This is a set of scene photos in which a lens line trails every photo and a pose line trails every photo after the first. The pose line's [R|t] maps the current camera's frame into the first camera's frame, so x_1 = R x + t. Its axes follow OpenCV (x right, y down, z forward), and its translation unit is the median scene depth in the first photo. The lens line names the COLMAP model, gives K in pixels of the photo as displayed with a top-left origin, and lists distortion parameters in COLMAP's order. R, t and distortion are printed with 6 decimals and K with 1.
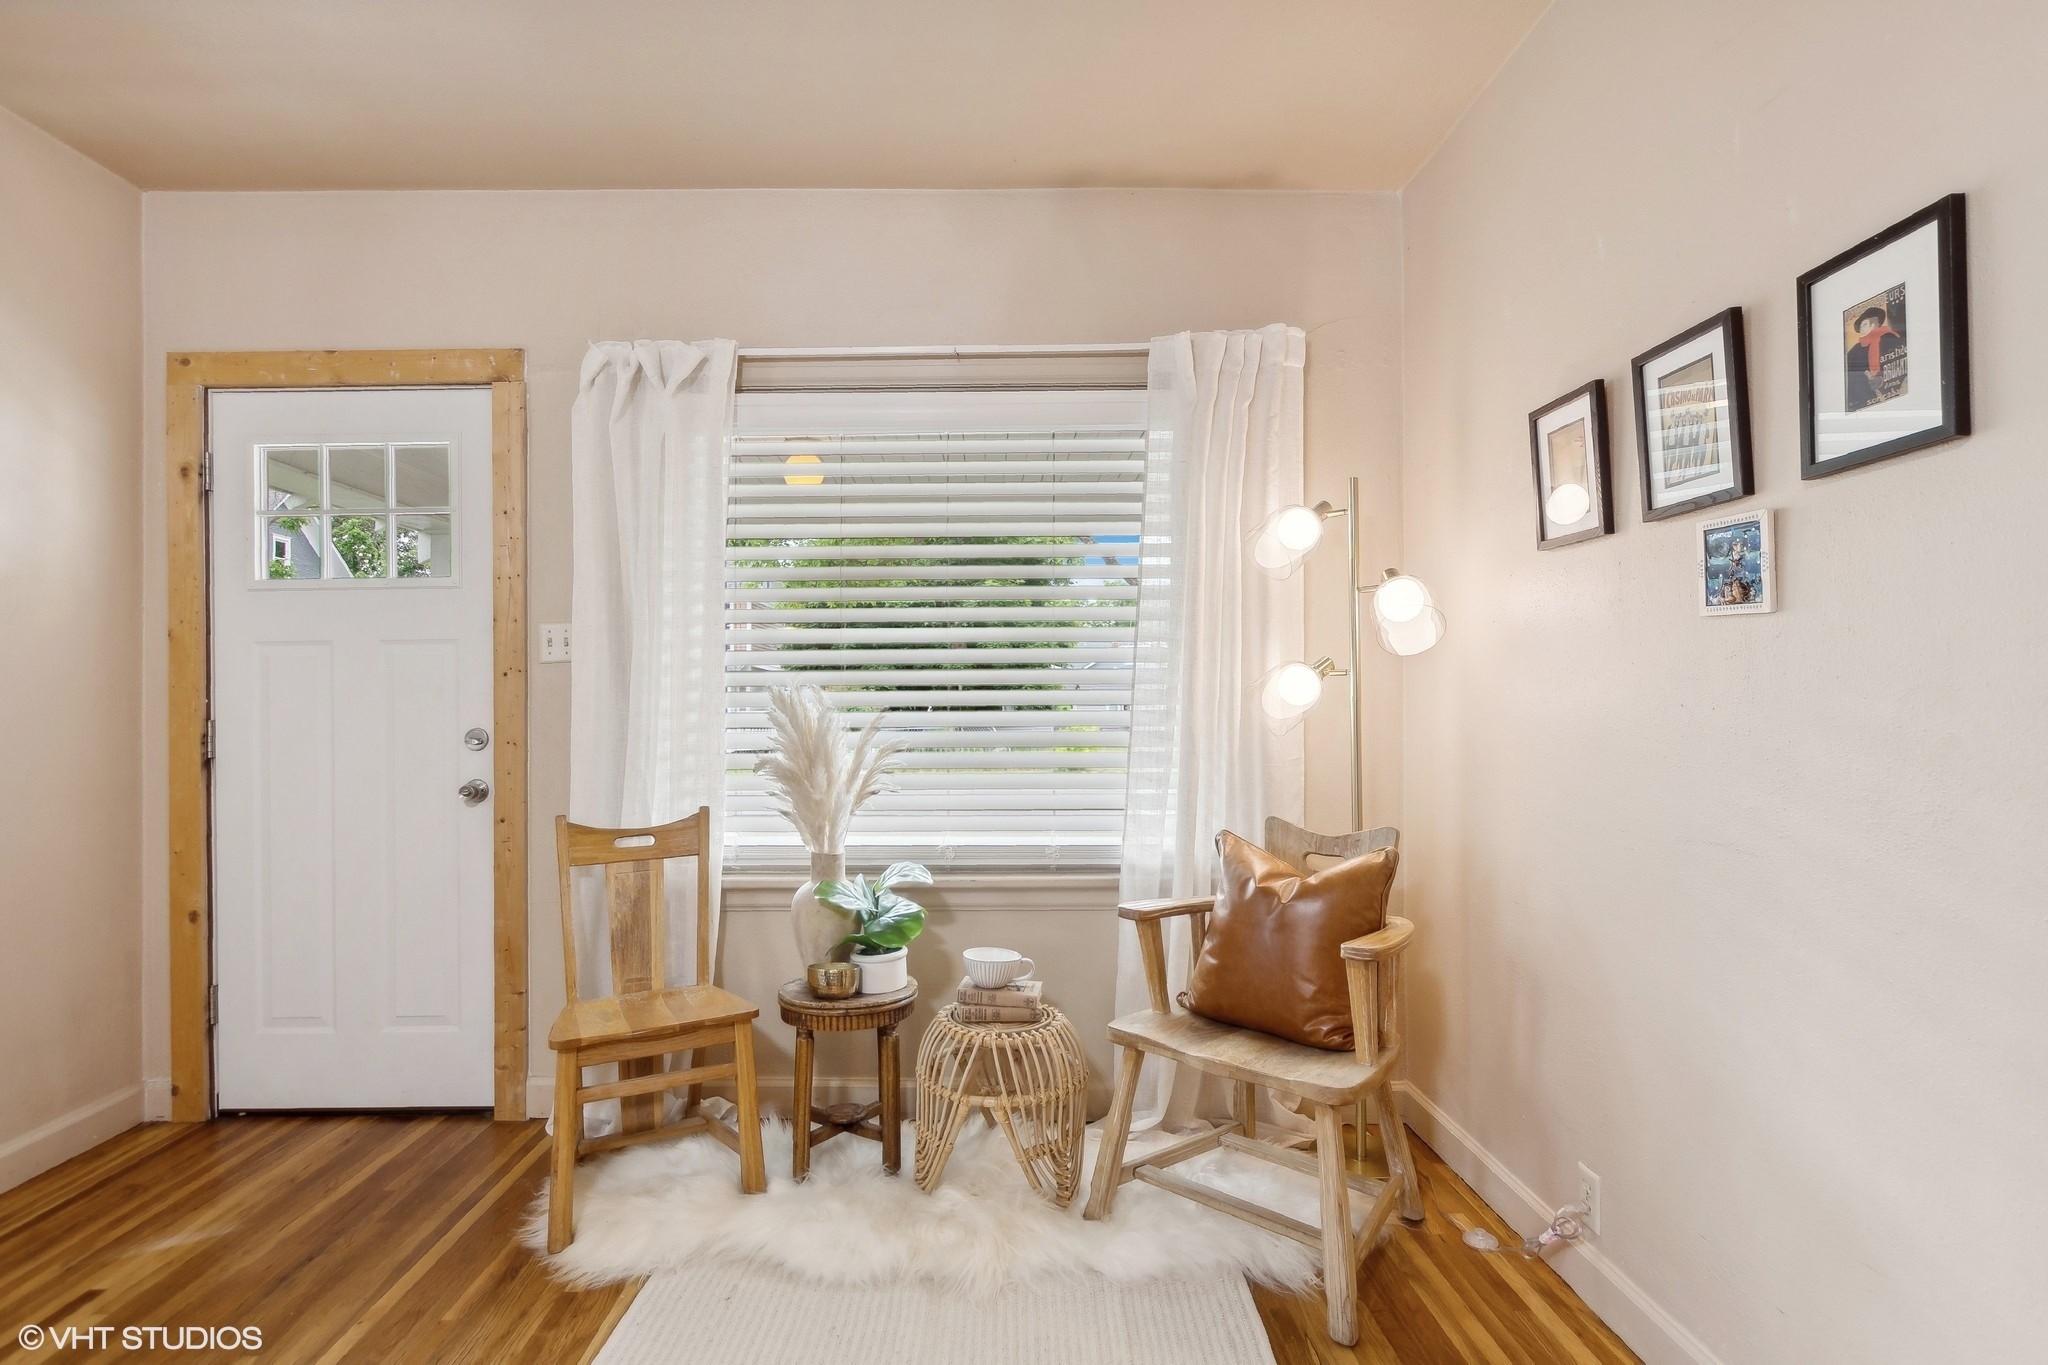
lens RADIAL K [[1032.8, 0, 1026.9], [0, 1032.8, 691.5], [0, 0, 1]] dist [0.005896, 0.000137]
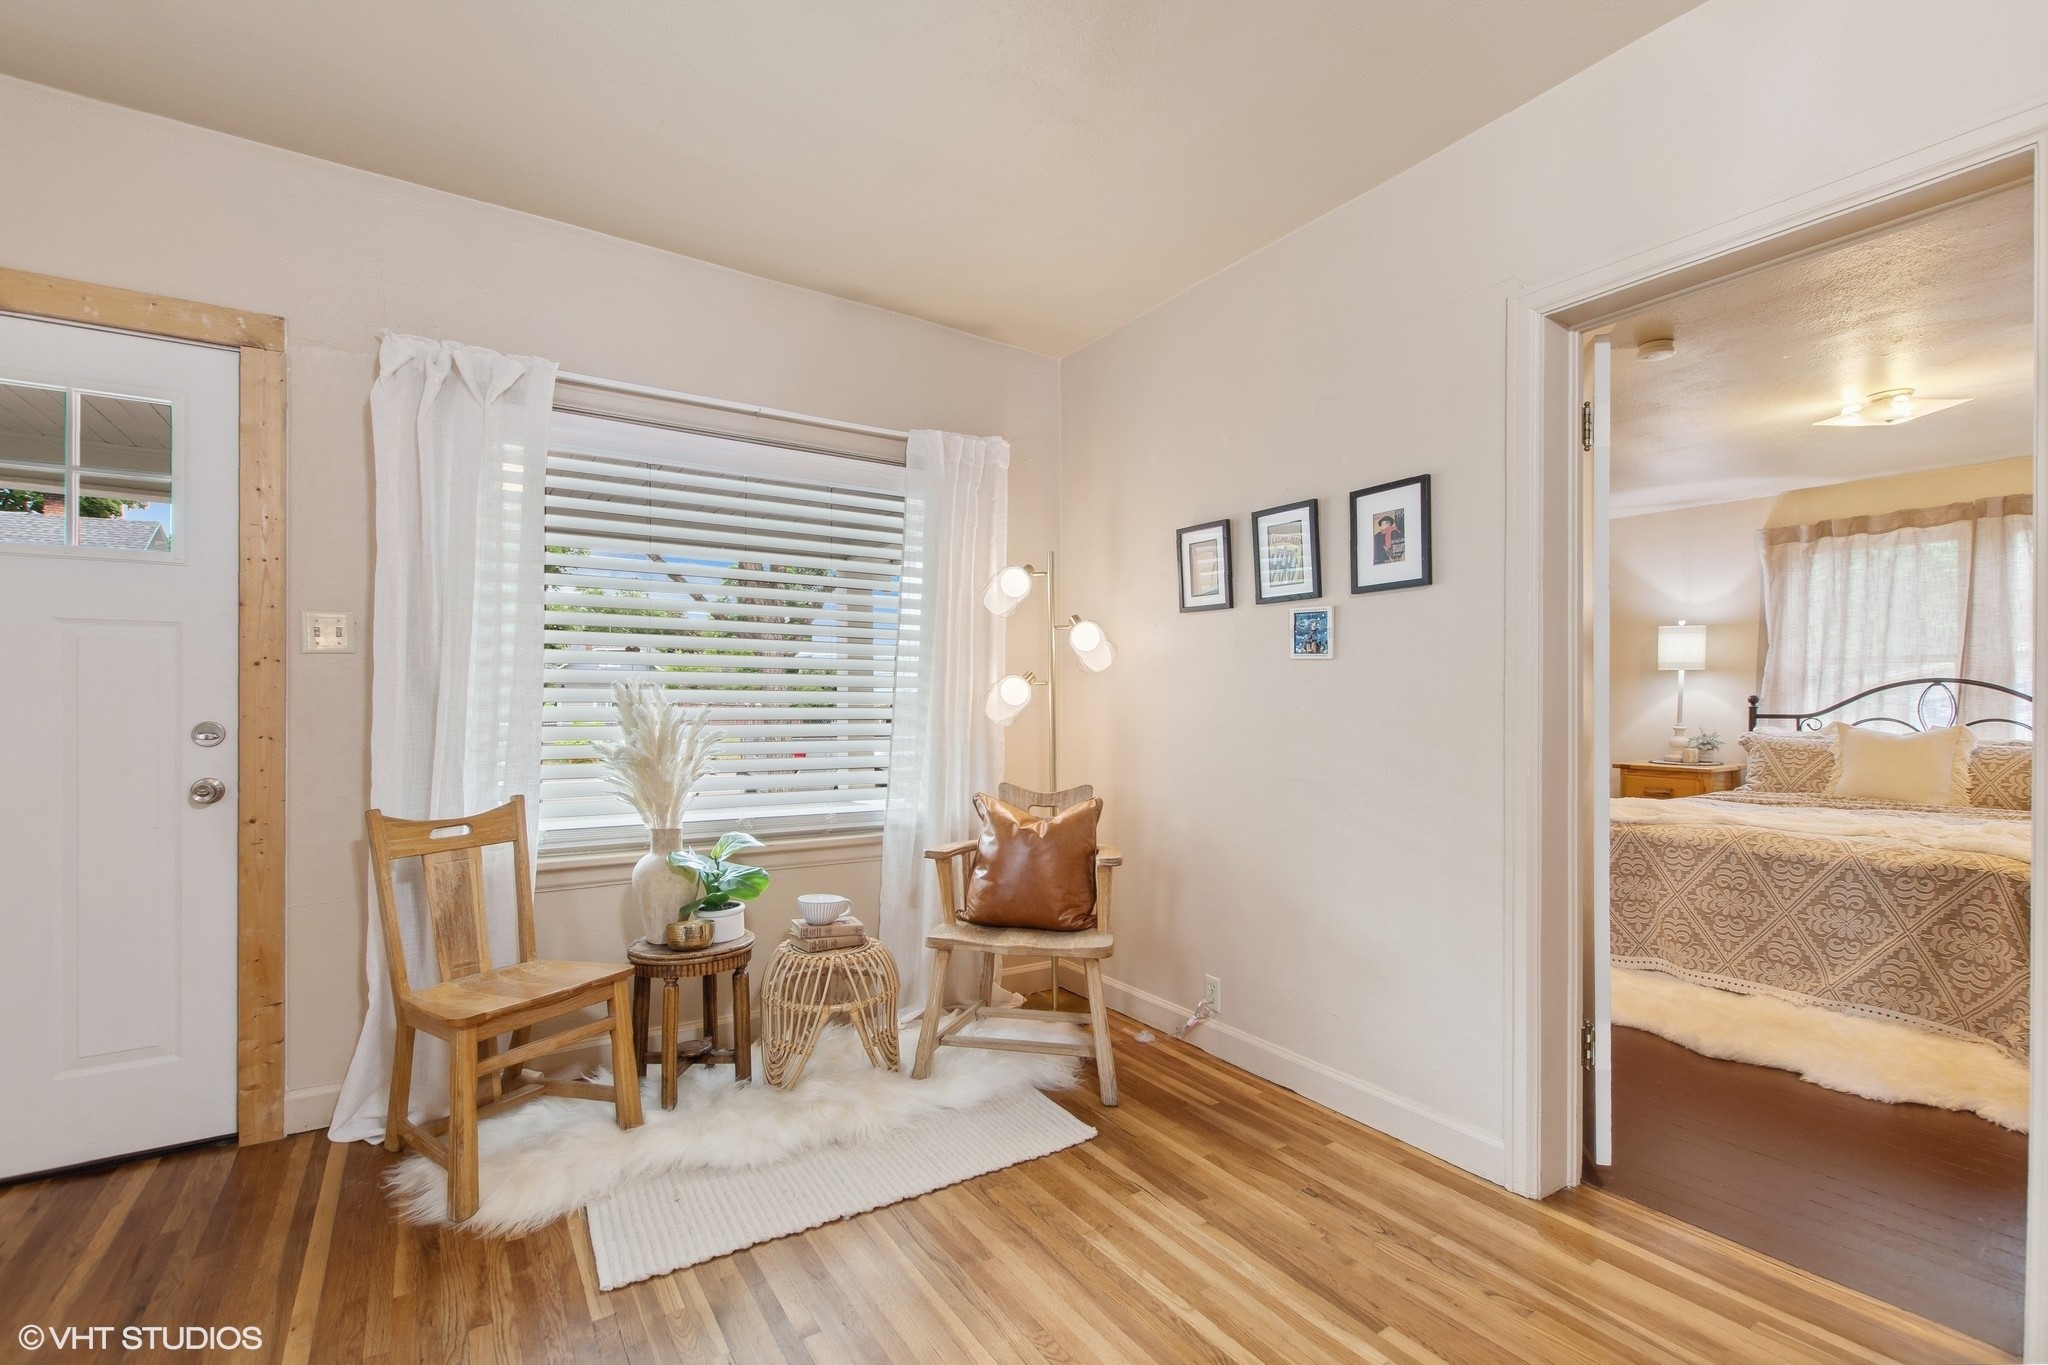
lens RADIAL K [[900.7, 0, 1040.6], [0, 900.7, 690.6], [0, 0, 1]] dist [0.007174, -0.000588]
pose [[0.836775, 0.018582, 0.547232, -0.395398], [-0.015682, 0.999827, -0.009971, 0.005122], [-0.547323, -0.000238, 0.836921, -0.071852]]
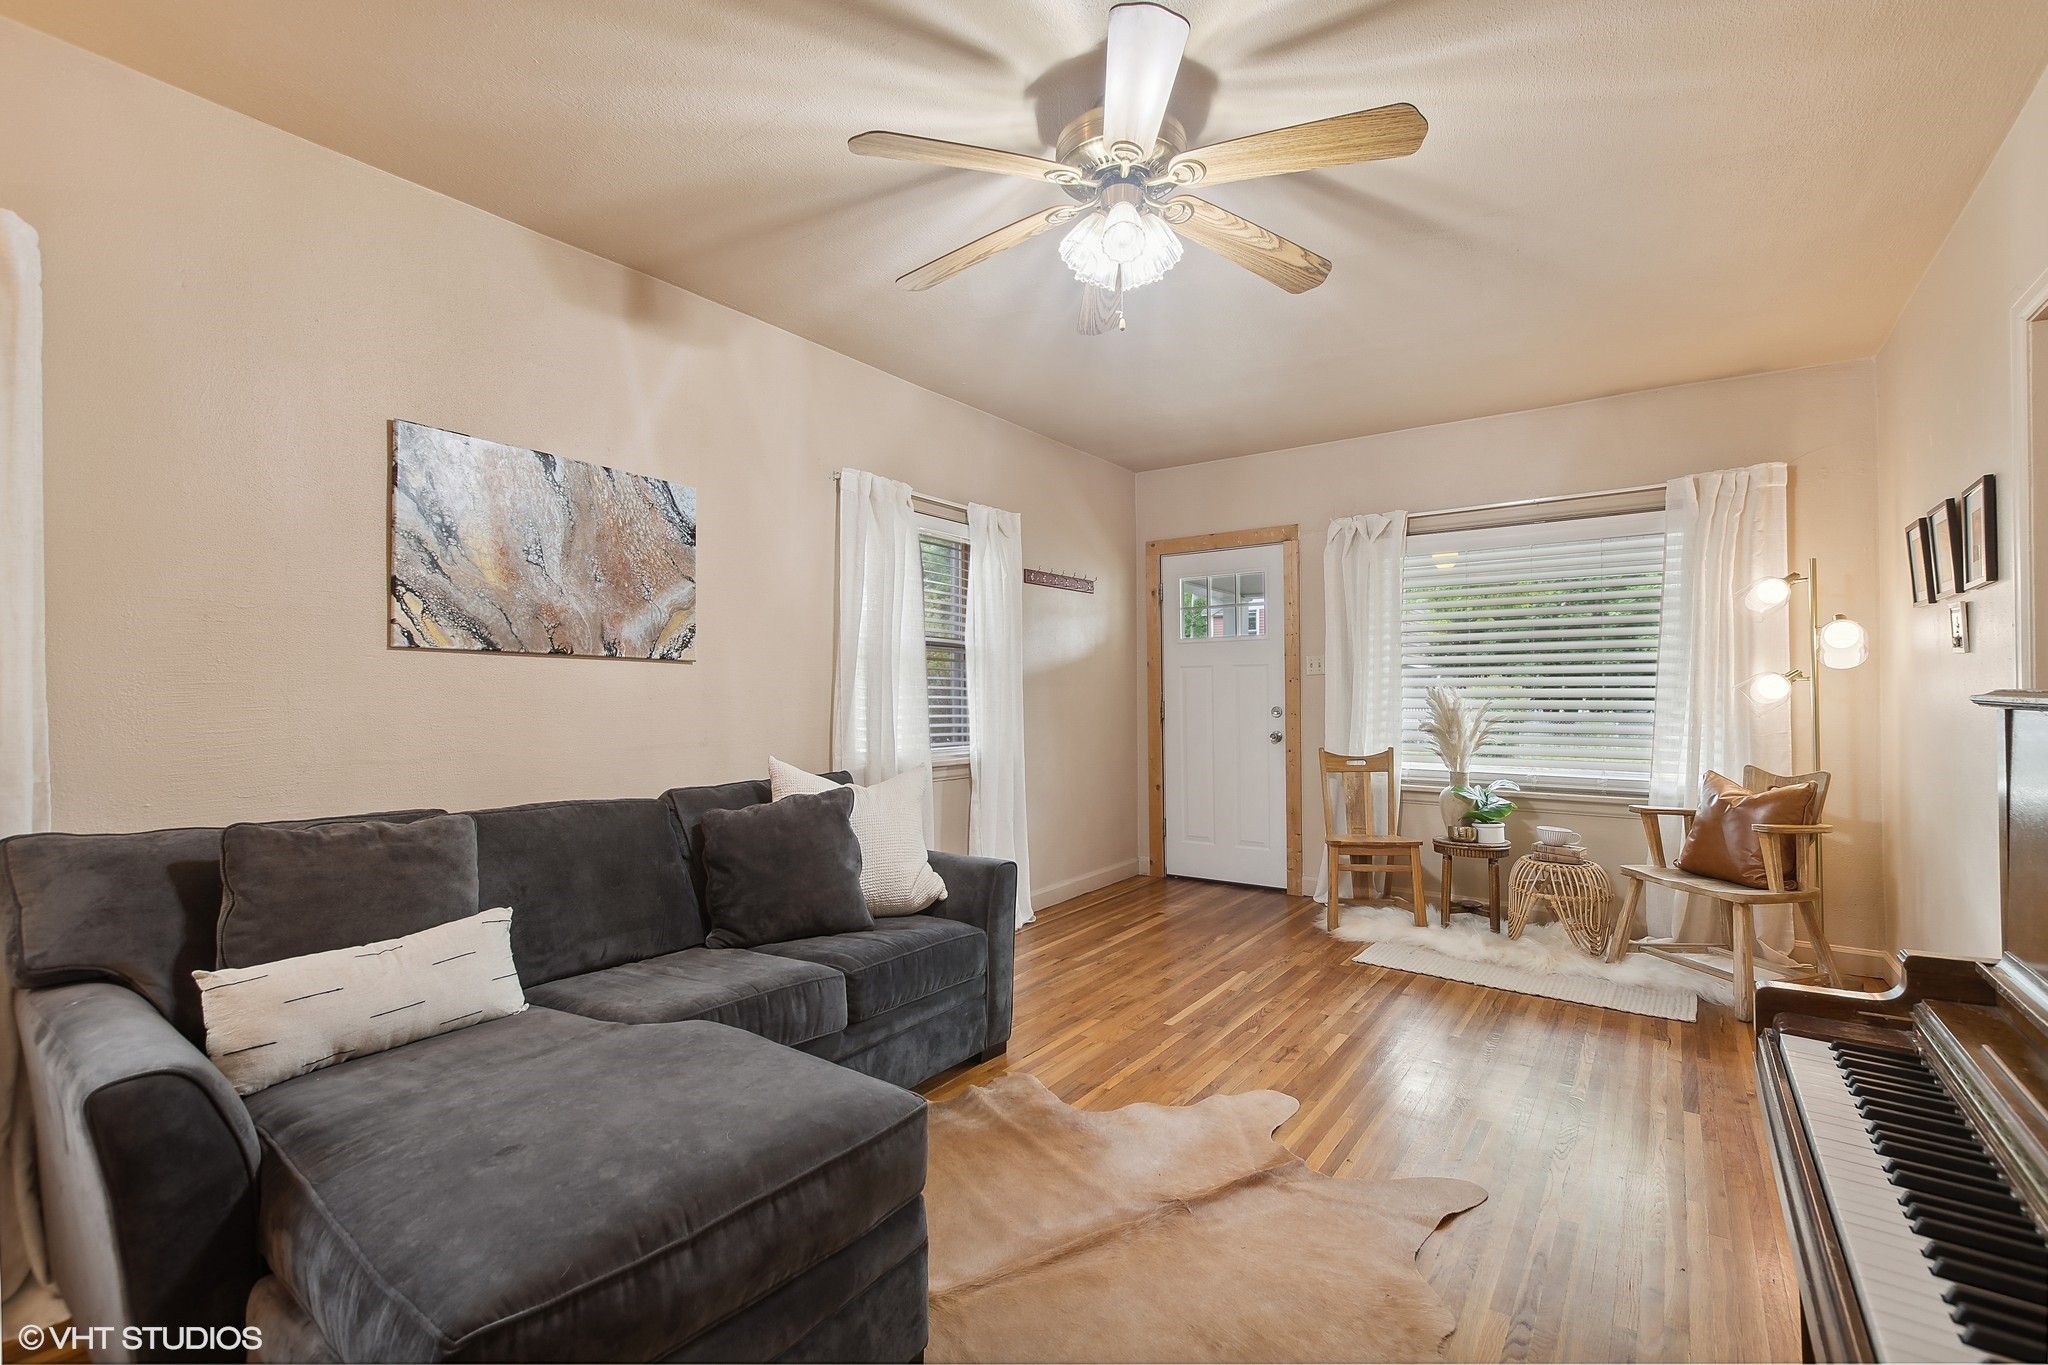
lens RADIAL K [[915.4, 0, 1024.0], [0, 915.4, 682.5], [0, 0, 1]] dist [0.008306, -0.000703]
pose [[0.802075, -0.003409, -0.597214, 0.182265], [0.000911, 0.999990, -0.004485, -0.006148], [0.597223, 0.003054, 0.802070, -0.877228]]
